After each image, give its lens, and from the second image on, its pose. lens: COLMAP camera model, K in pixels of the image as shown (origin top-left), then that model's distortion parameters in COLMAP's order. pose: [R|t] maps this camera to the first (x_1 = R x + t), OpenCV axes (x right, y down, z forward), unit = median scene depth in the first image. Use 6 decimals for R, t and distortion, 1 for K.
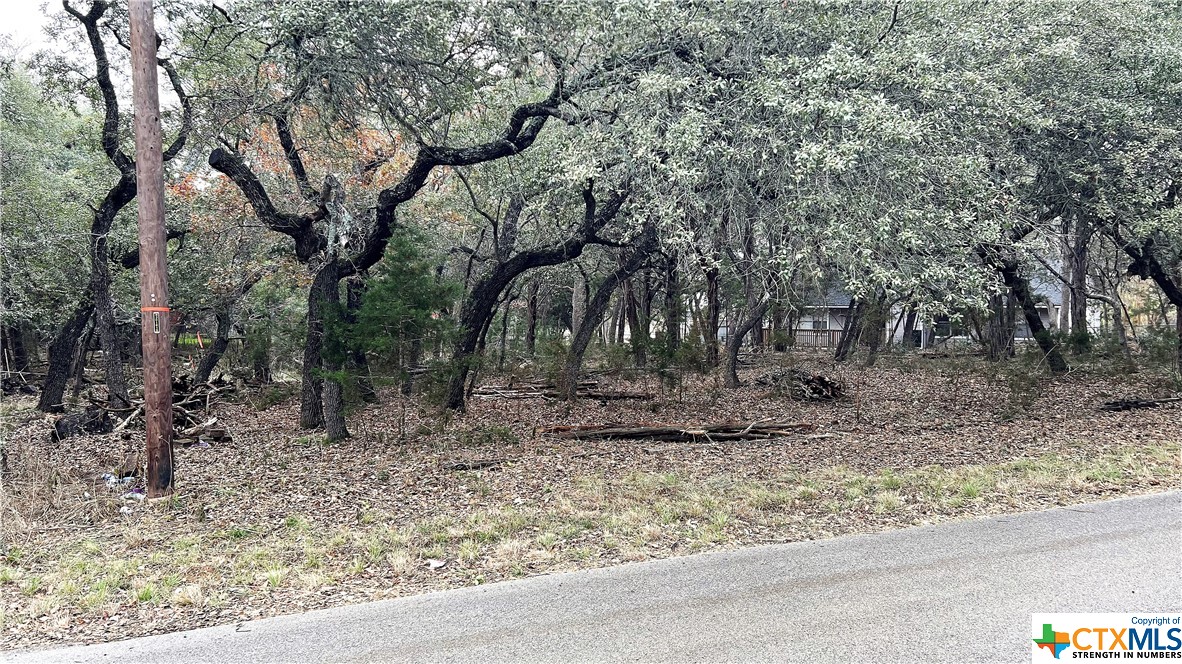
lens RADIAL K [[879.6, 0, 591.1], [0, 879.6, 336.8], [0, 0, 1]] dist [0.033610, -0.049536]
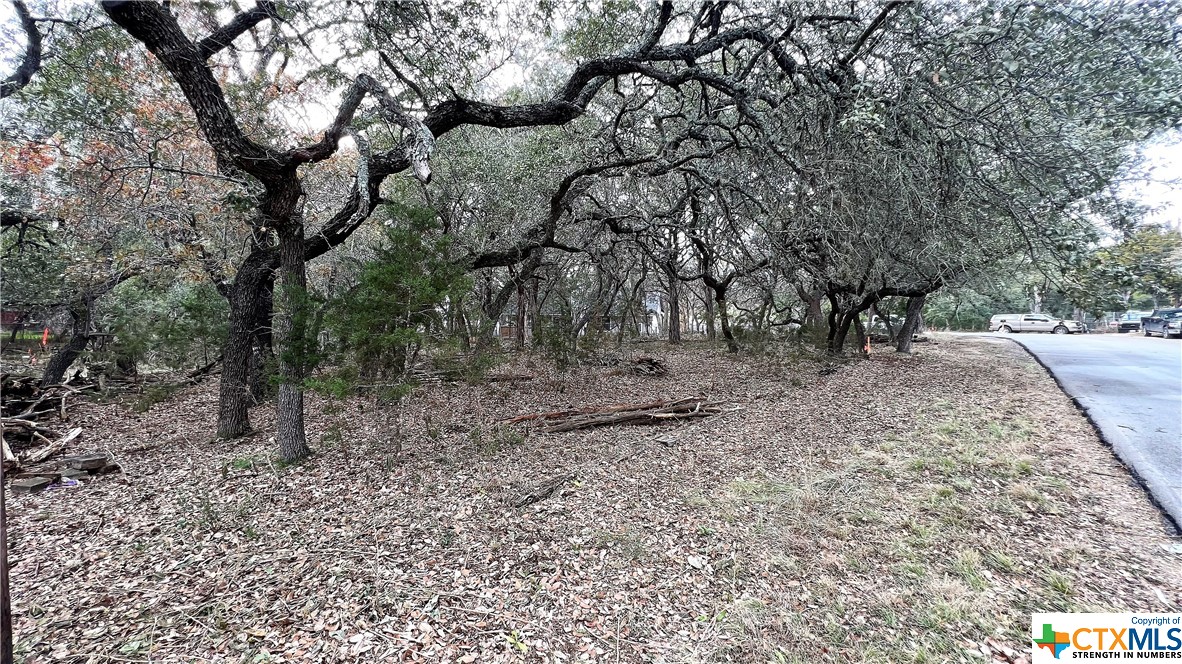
lens RADIAL K [[475.1, 0, 589.7], [0, 475.1, 329.9], [0, 0, 1]] dist [-0.000055, -0.000168]
pose [[0.903143, -0.000266, 0.429340, -0.181183], [0.002286, 0.999989, -0.004190, 0.000114], [-0.429334, 0.004766, 0.903133, 0.382433]]
